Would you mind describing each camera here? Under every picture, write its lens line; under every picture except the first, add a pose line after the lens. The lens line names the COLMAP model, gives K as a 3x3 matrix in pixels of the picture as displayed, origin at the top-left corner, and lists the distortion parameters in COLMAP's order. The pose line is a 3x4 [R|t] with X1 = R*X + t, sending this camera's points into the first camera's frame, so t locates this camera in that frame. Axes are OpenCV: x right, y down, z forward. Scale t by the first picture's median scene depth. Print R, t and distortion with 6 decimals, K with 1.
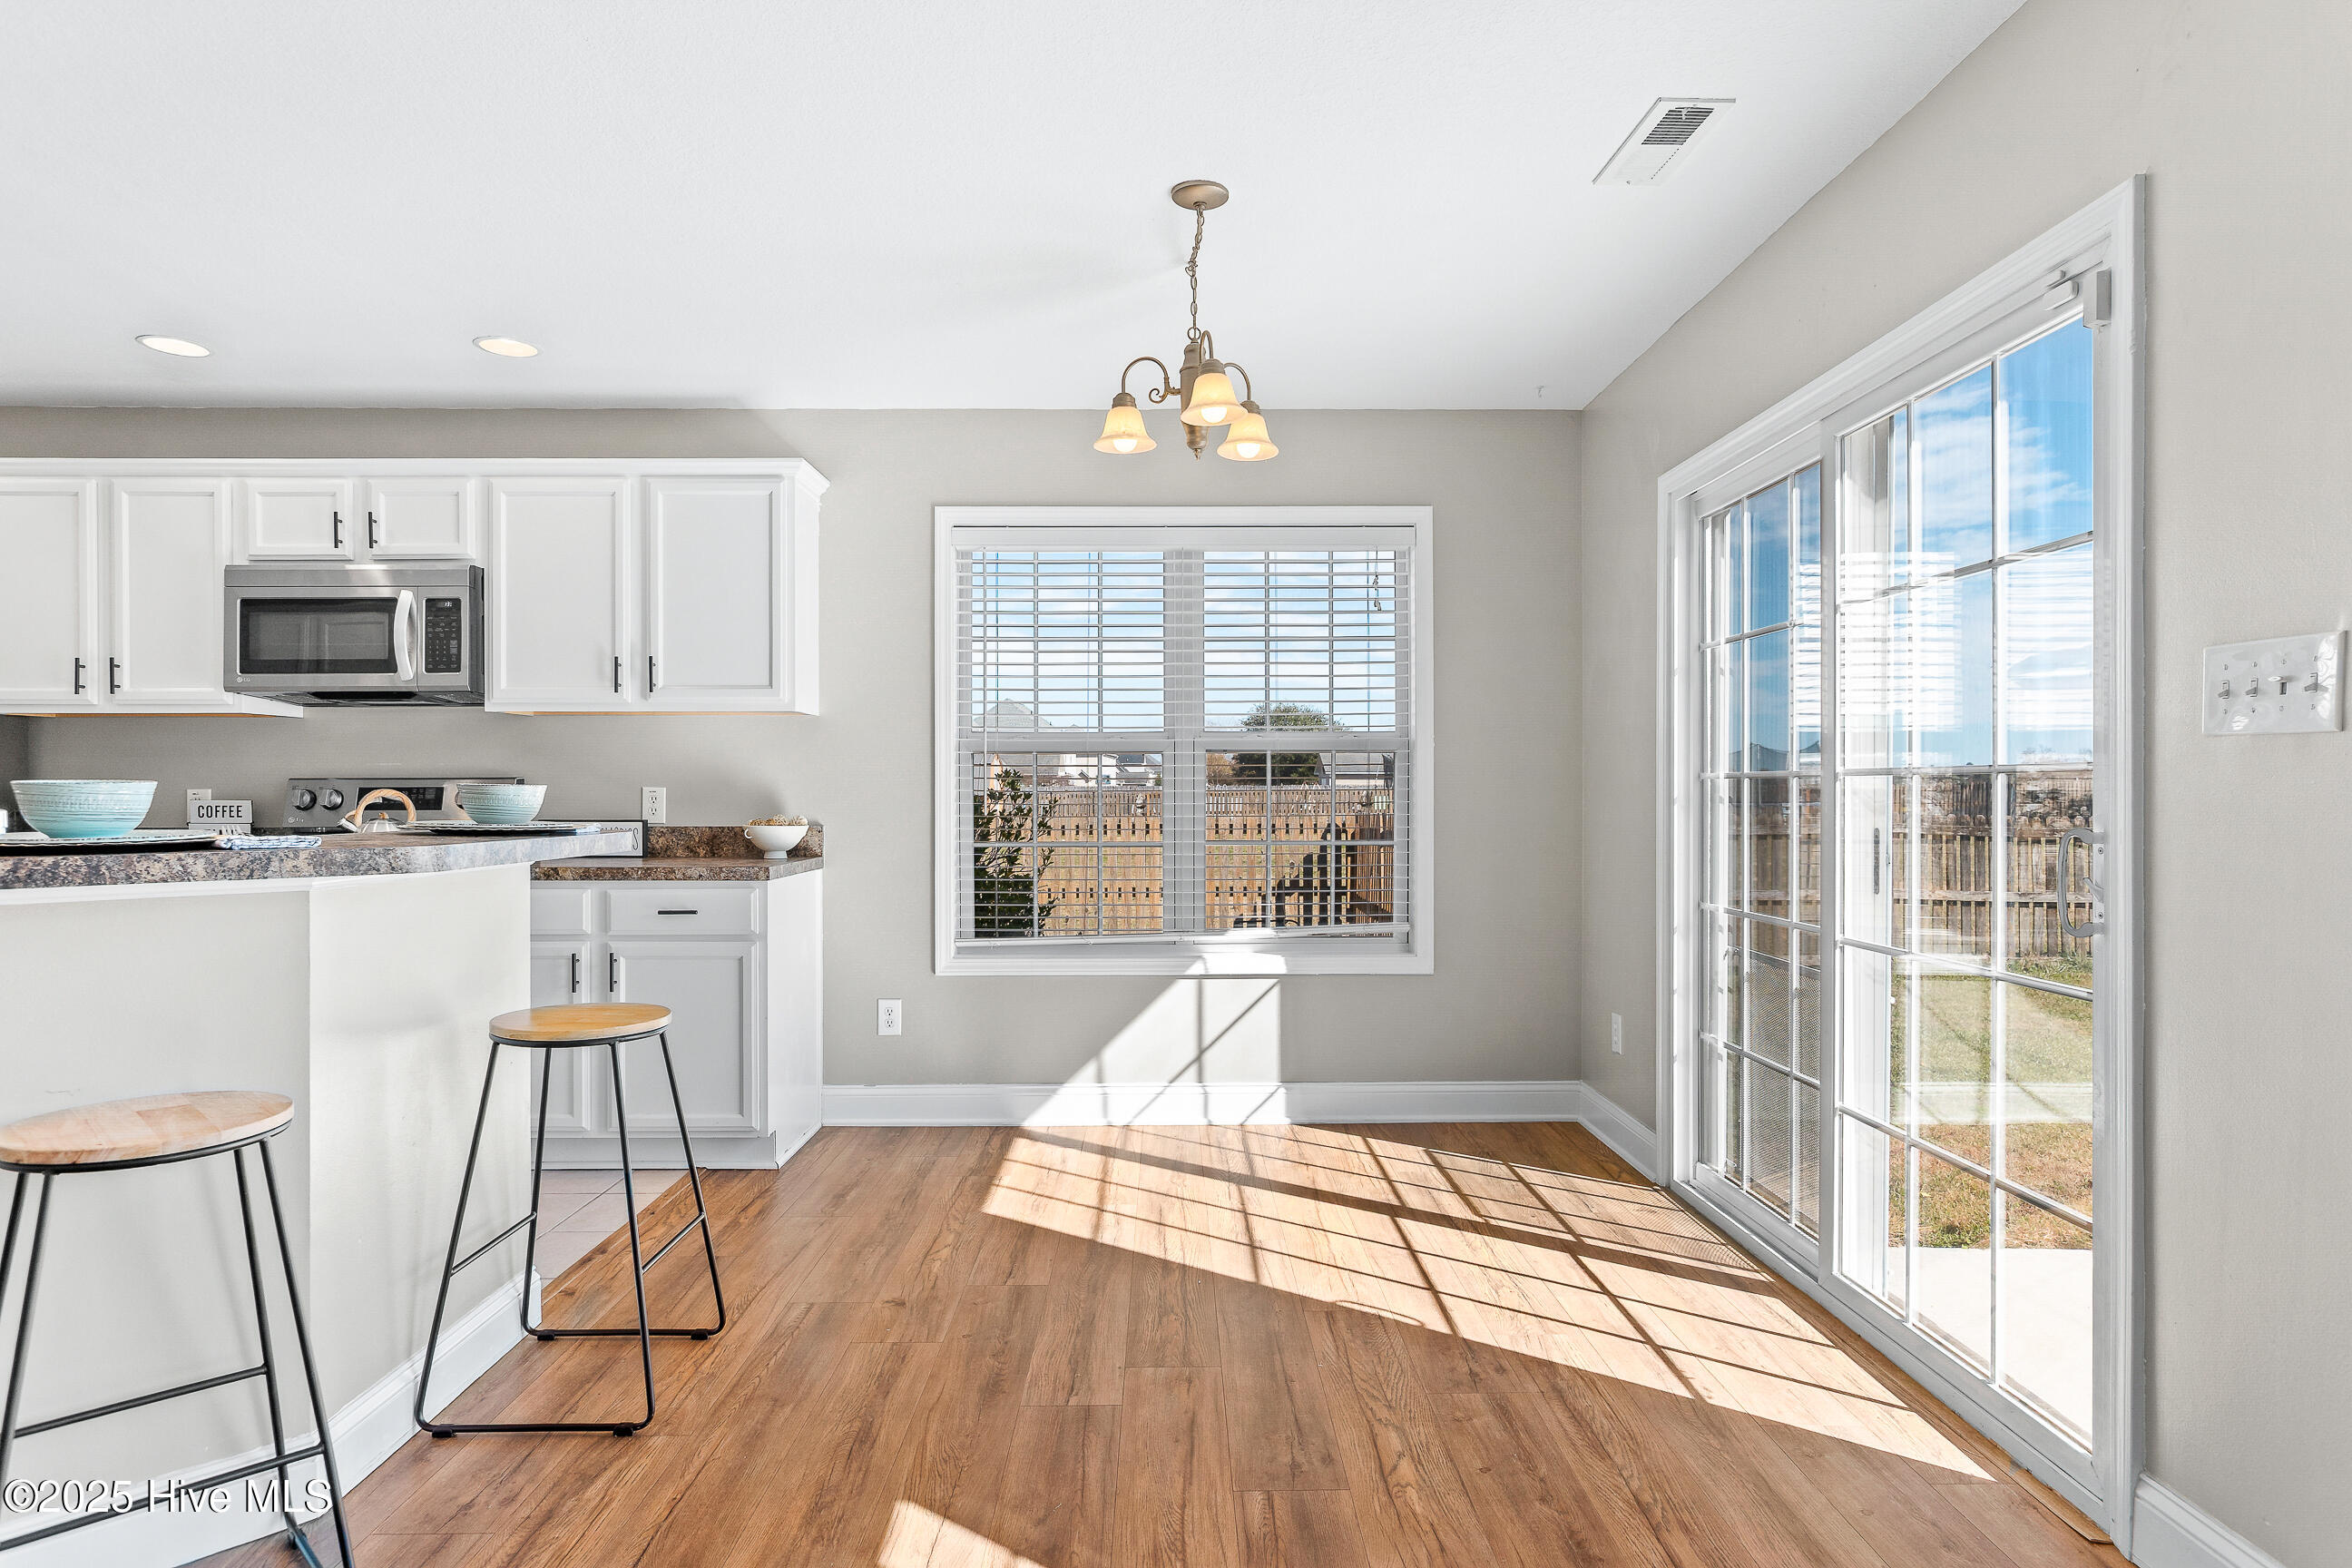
lens RADIAL K [[1326.0, 0, 1188.0], [0, 1326.0, 781.7], [0, 0, 1]] dist [0.003429, 0.001139]
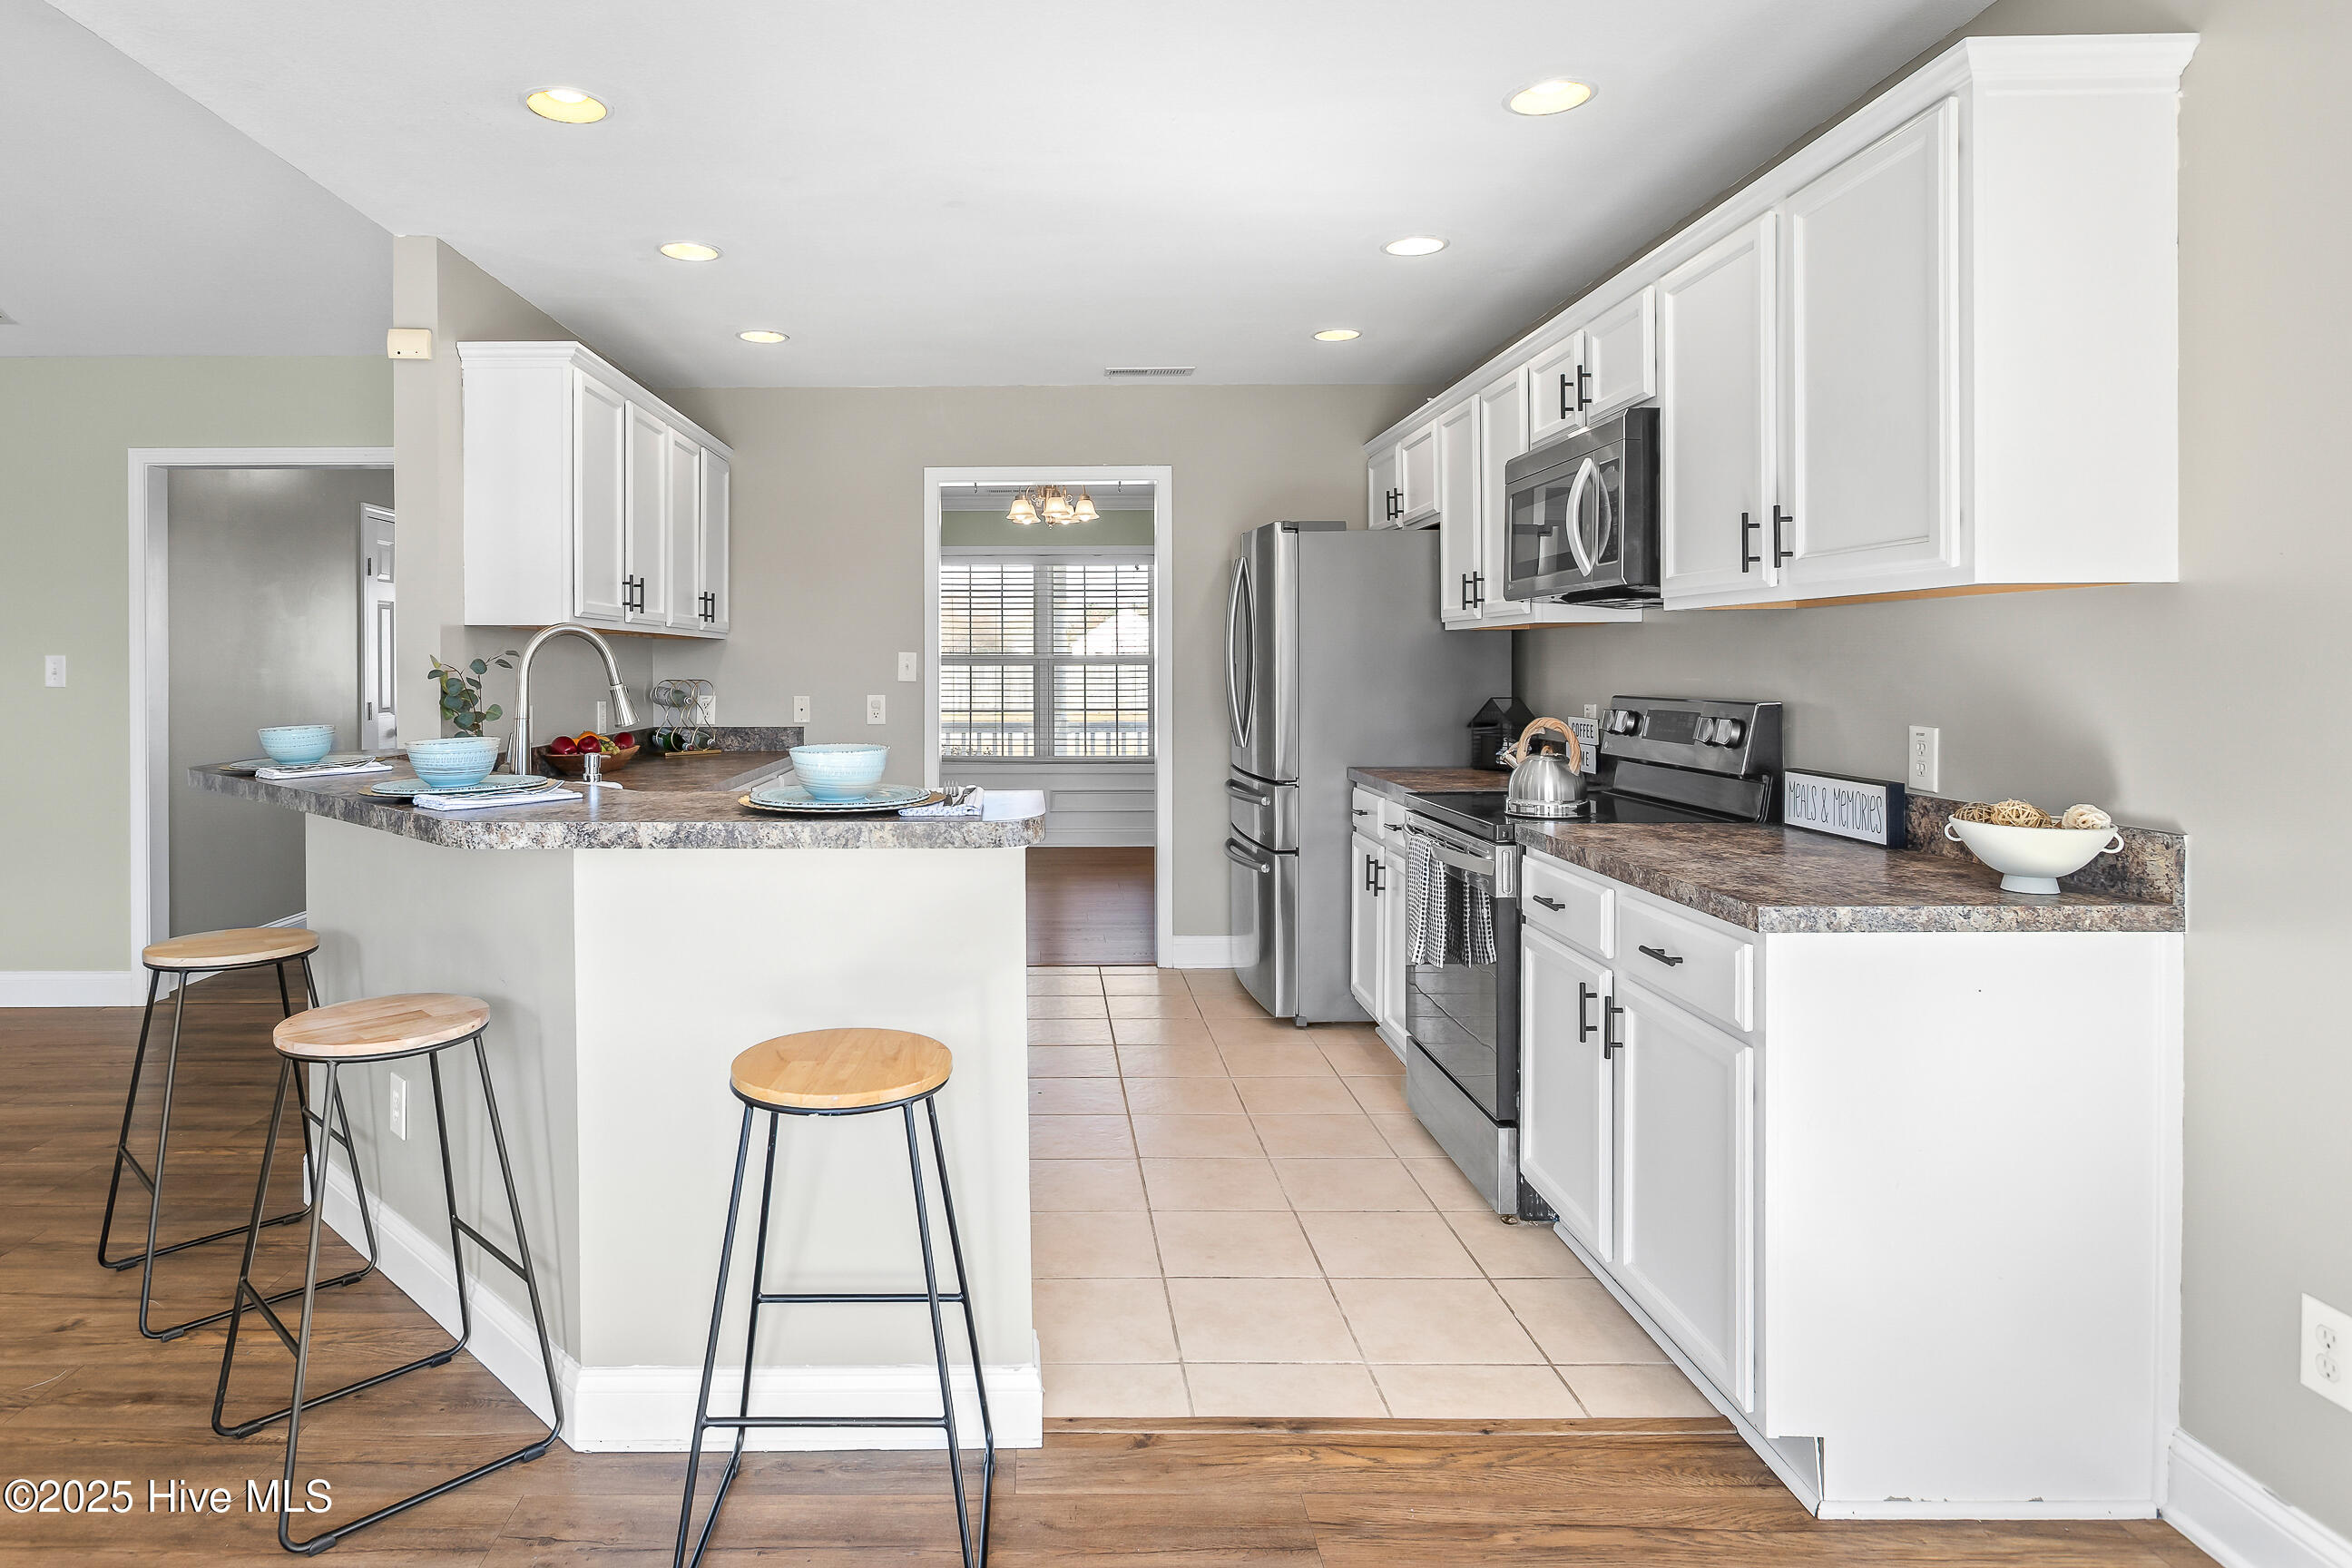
lens RADIAL K [[1315.7, 0, 1030.3], [0, 1315.7, 678.9], [0, 0, 1]] dist [-0.007177, 0.004506]
pose [[-0.024186, 0.014141, -0.999607, 0.176932], [0.010424, 0.999849, 0.013892, -0.030336], [0.999653, -0.010084, -0.024329, 0.688905]]
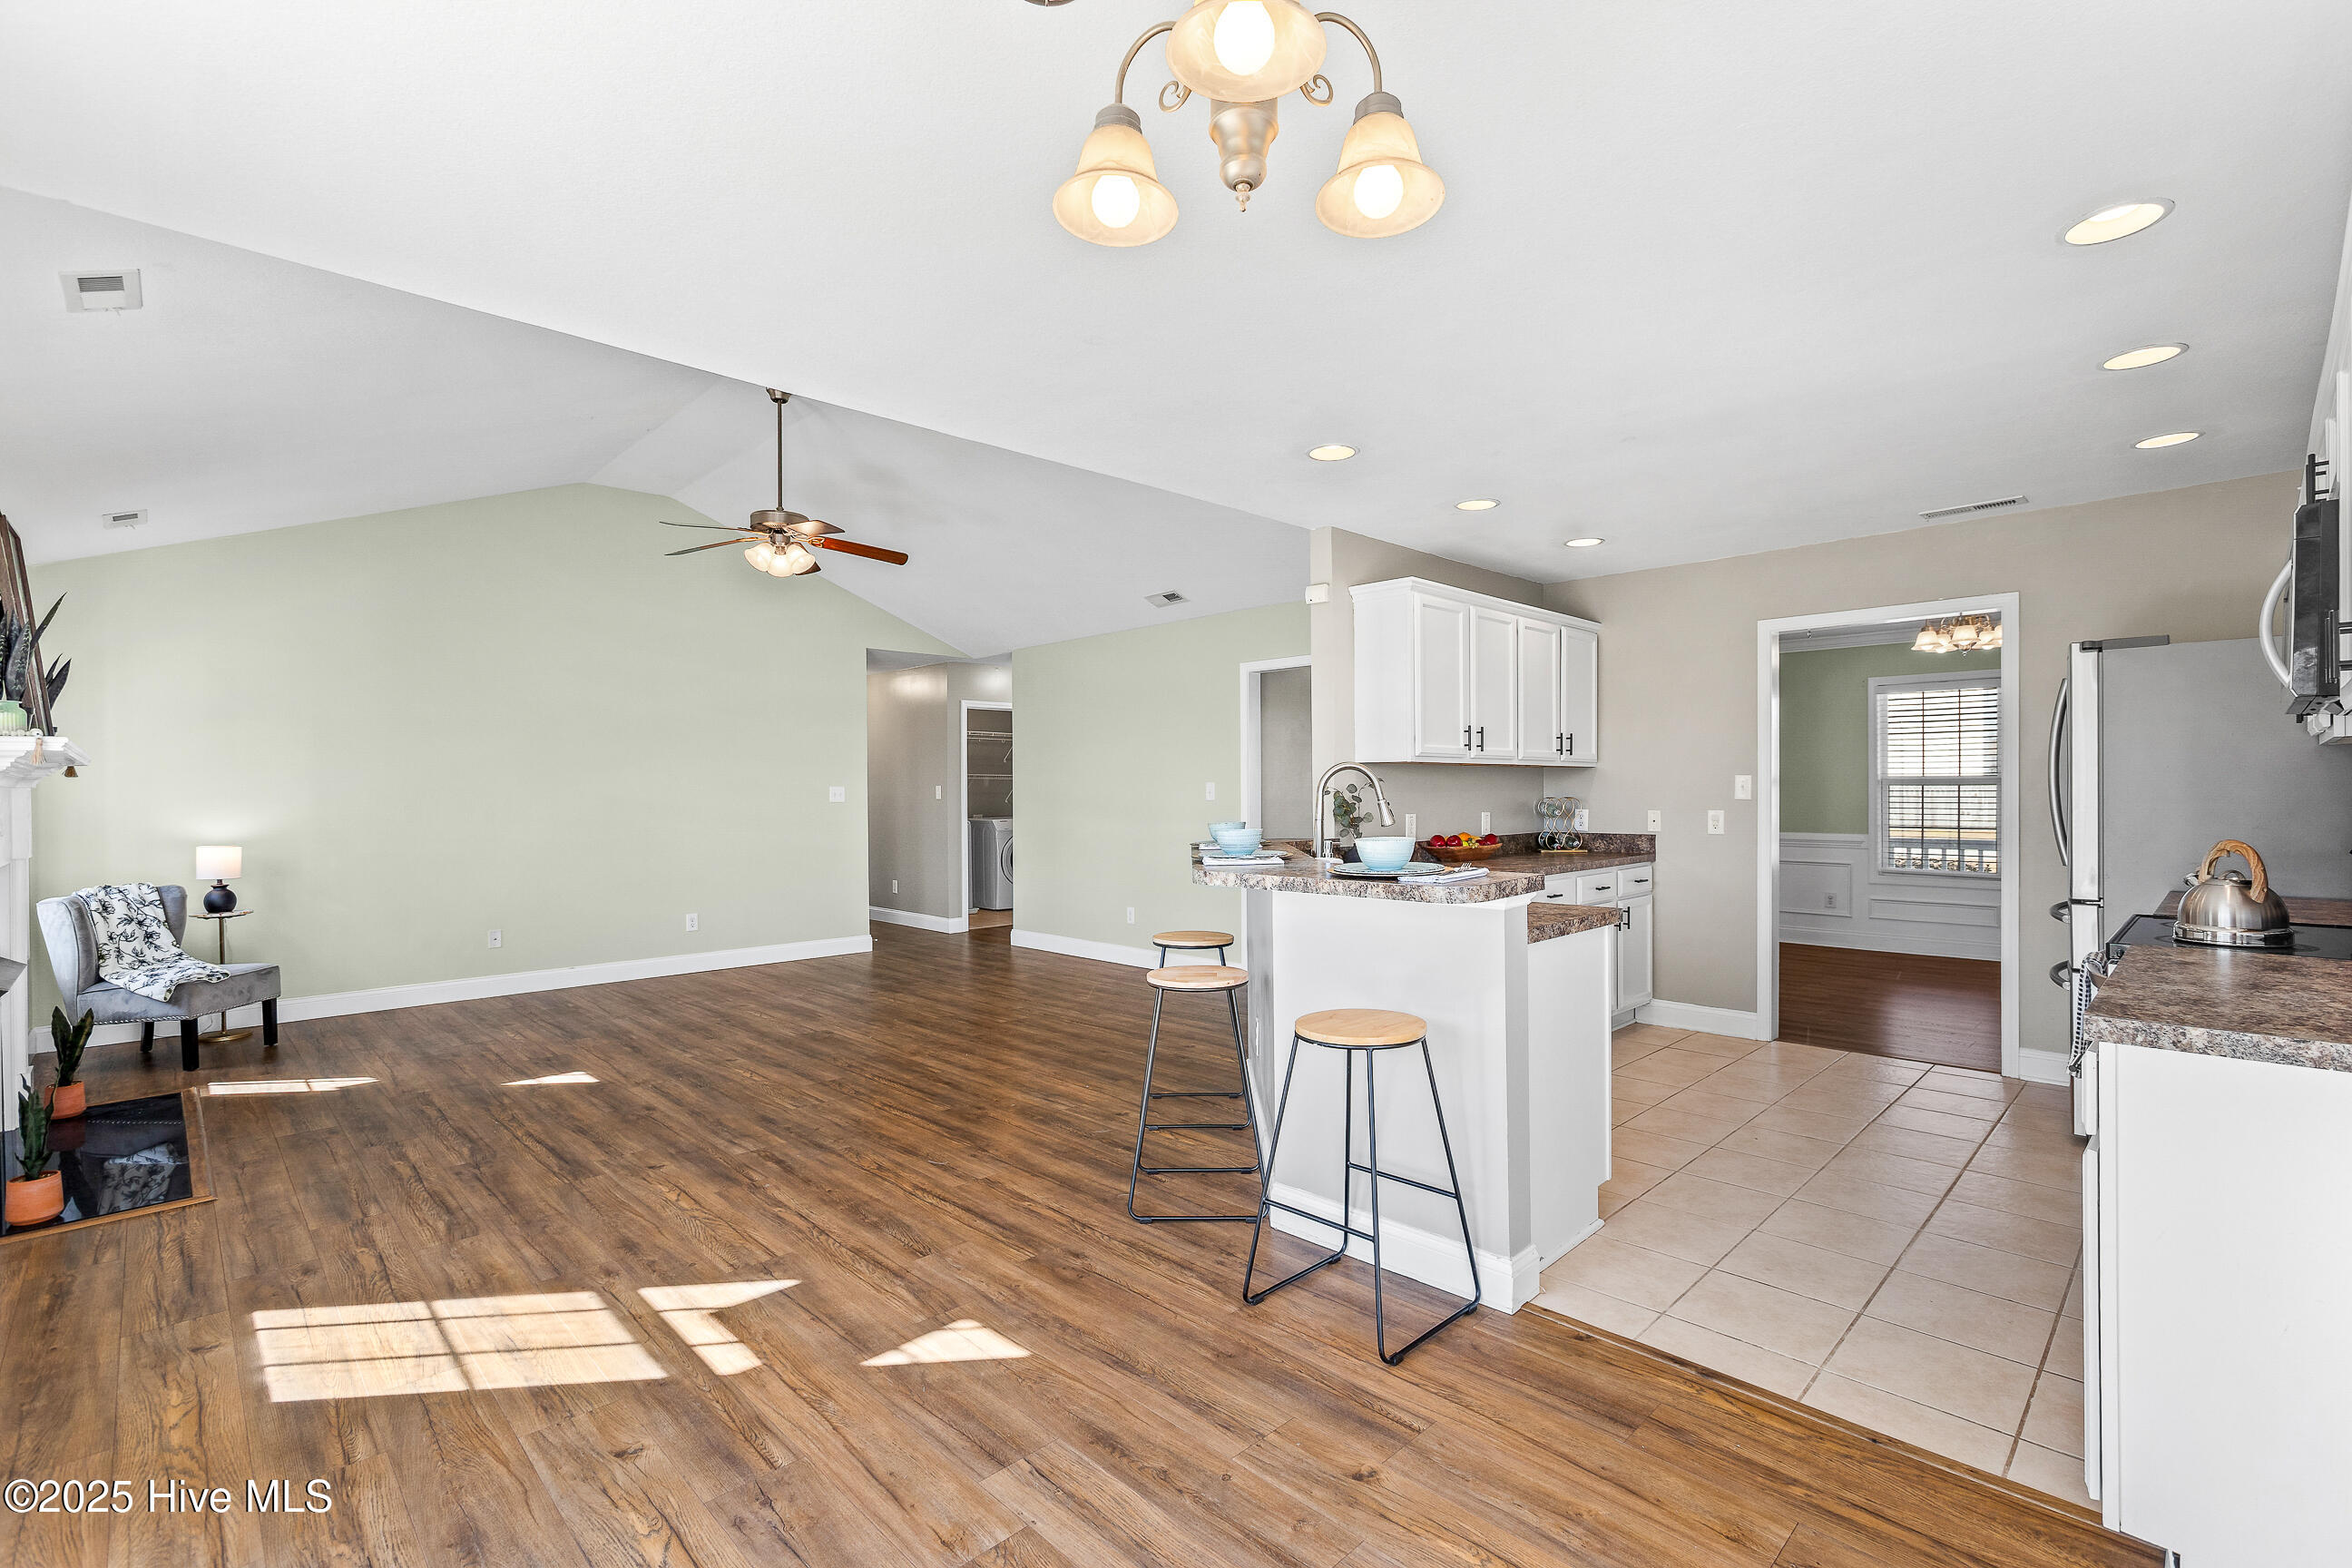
lens RADIAL K [[1051.0, 0, 1186.9], [0, 1051.0, 792.5], [0, 0, 1]] dist [-0.013593, 0.008536]
pose [[-0.722481, 0.010303, -0.691314, 0.220798], [0.014255, 0.999898, 0.000004, -0.028673], [0.691243, -0.009851, -0.722555, 0.988311]]
